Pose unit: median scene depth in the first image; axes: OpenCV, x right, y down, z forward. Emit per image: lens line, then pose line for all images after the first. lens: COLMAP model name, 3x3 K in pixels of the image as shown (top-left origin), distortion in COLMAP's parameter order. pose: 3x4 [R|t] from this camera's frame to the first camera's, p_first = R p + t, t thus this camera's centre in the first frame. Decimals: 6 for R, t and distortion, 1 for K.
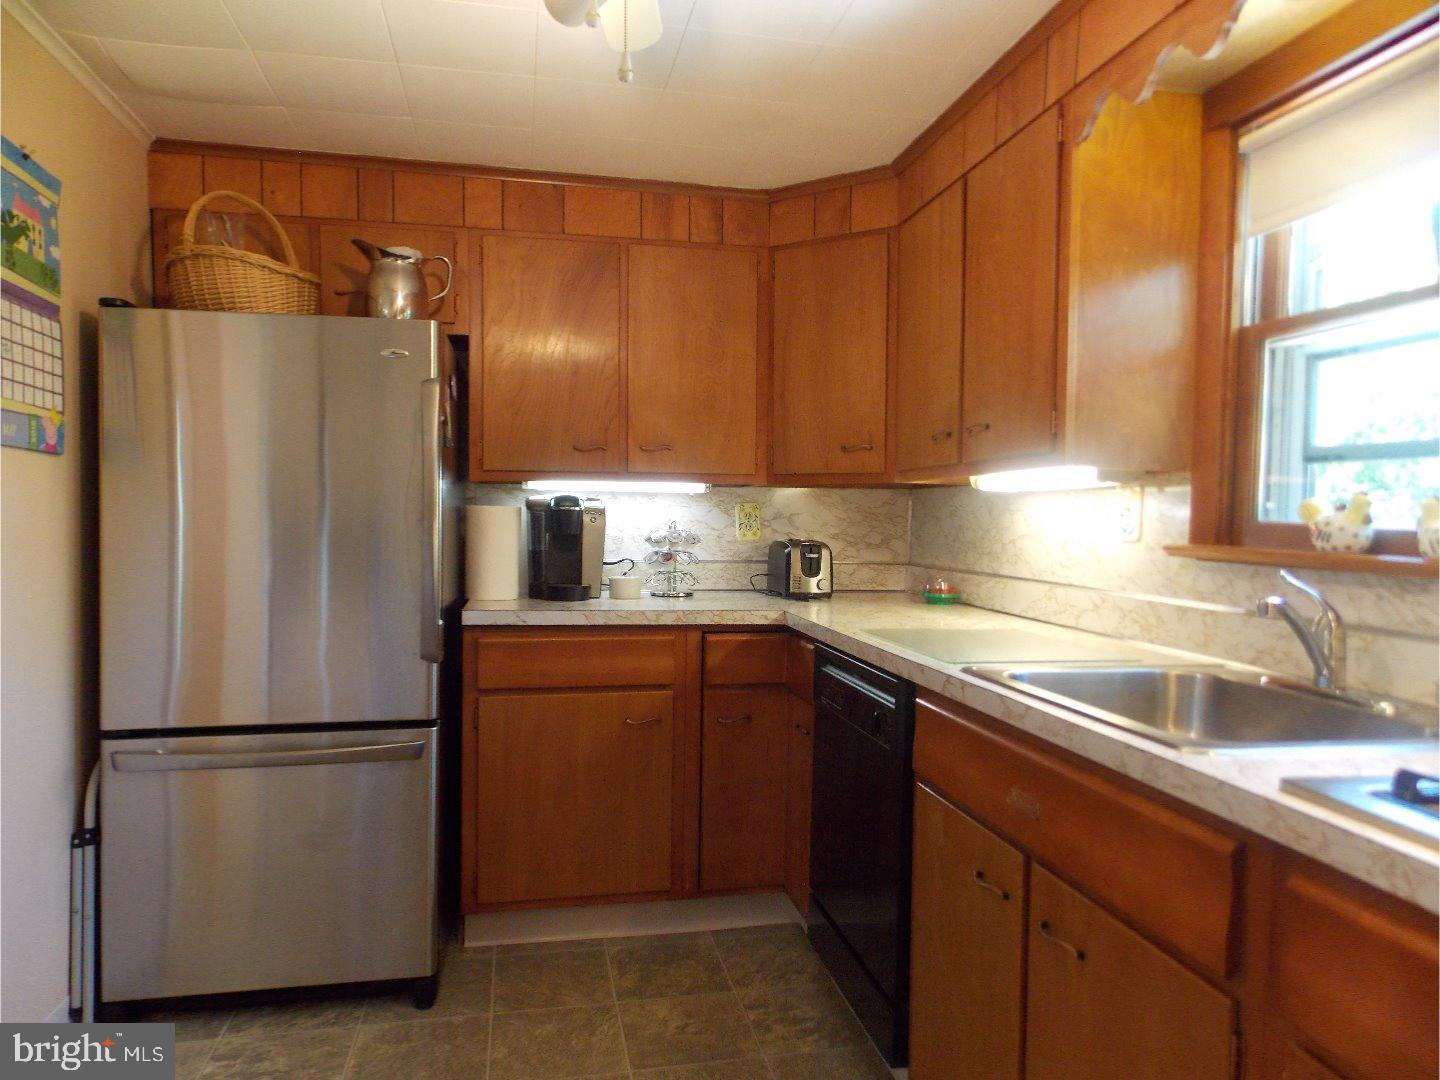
lens RADIAL K [[978.9, 0, 719.9], [0, 978.9, 541.5], [0, 0, 1]] dist [0.010366, 0.000712]
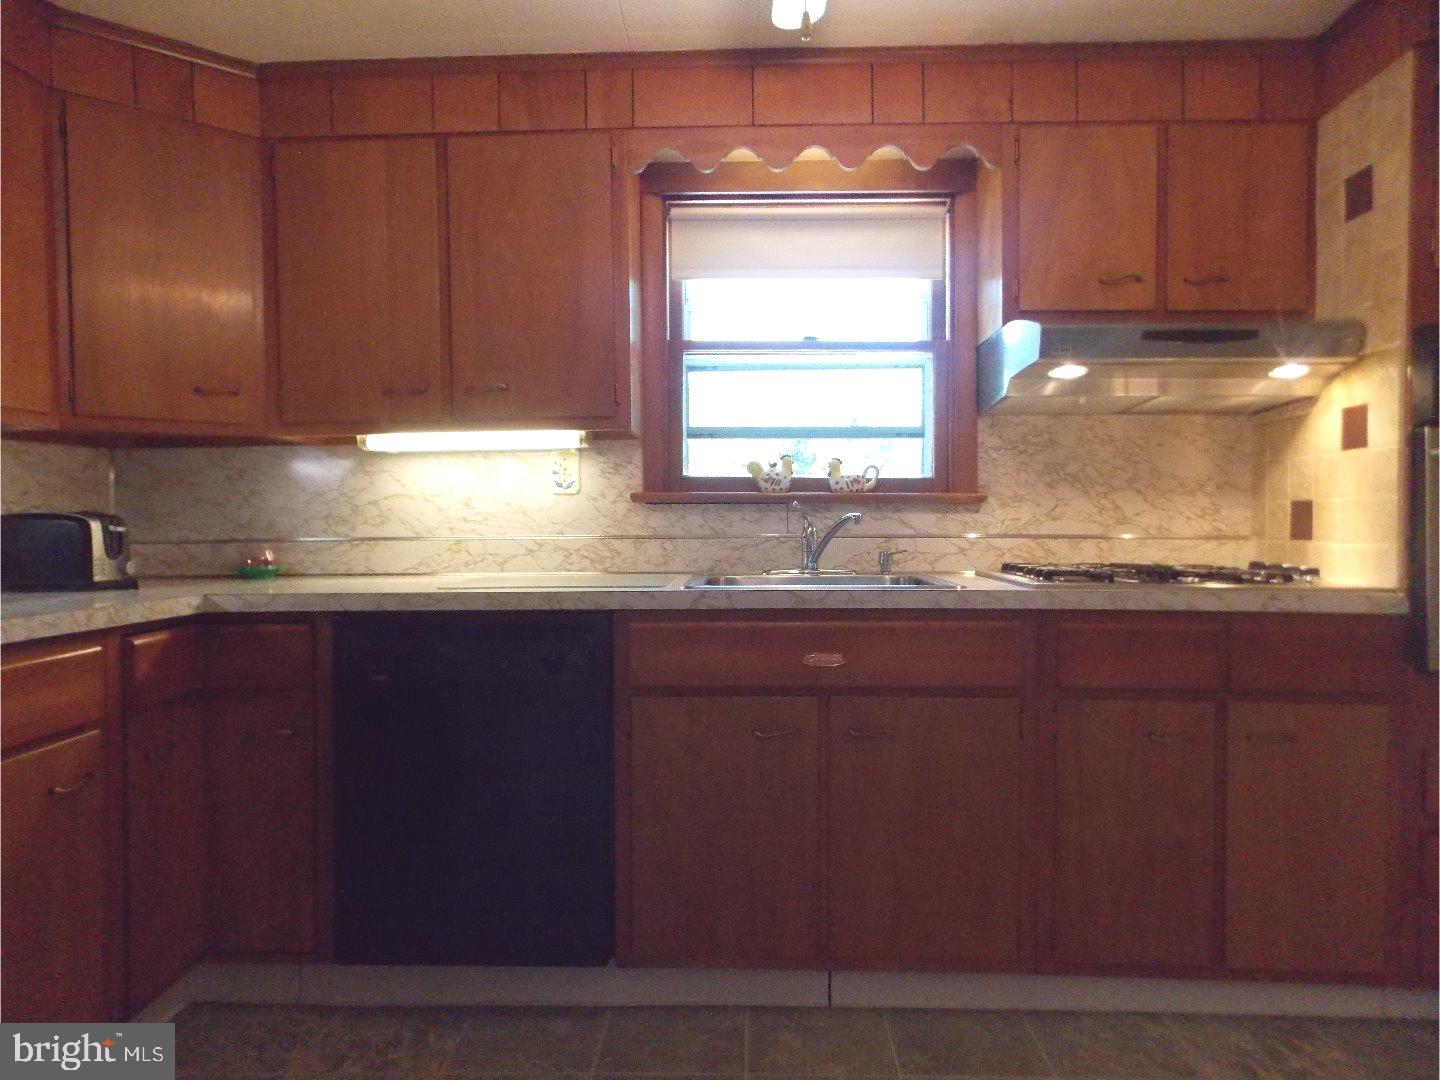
lens RADIAL K [[964.2, 0, 719.1], [0, 964.2, 540.8], [0, 0, 1]] dist [-0.007377, -0.003092]
pose [[0.215657, -0.042175, 0.975558, -0.733906], [0.043114, 0.998504, 0.033636, 0.026202], [-0.975517, 0.034807, 0.217153, 0.554500]]
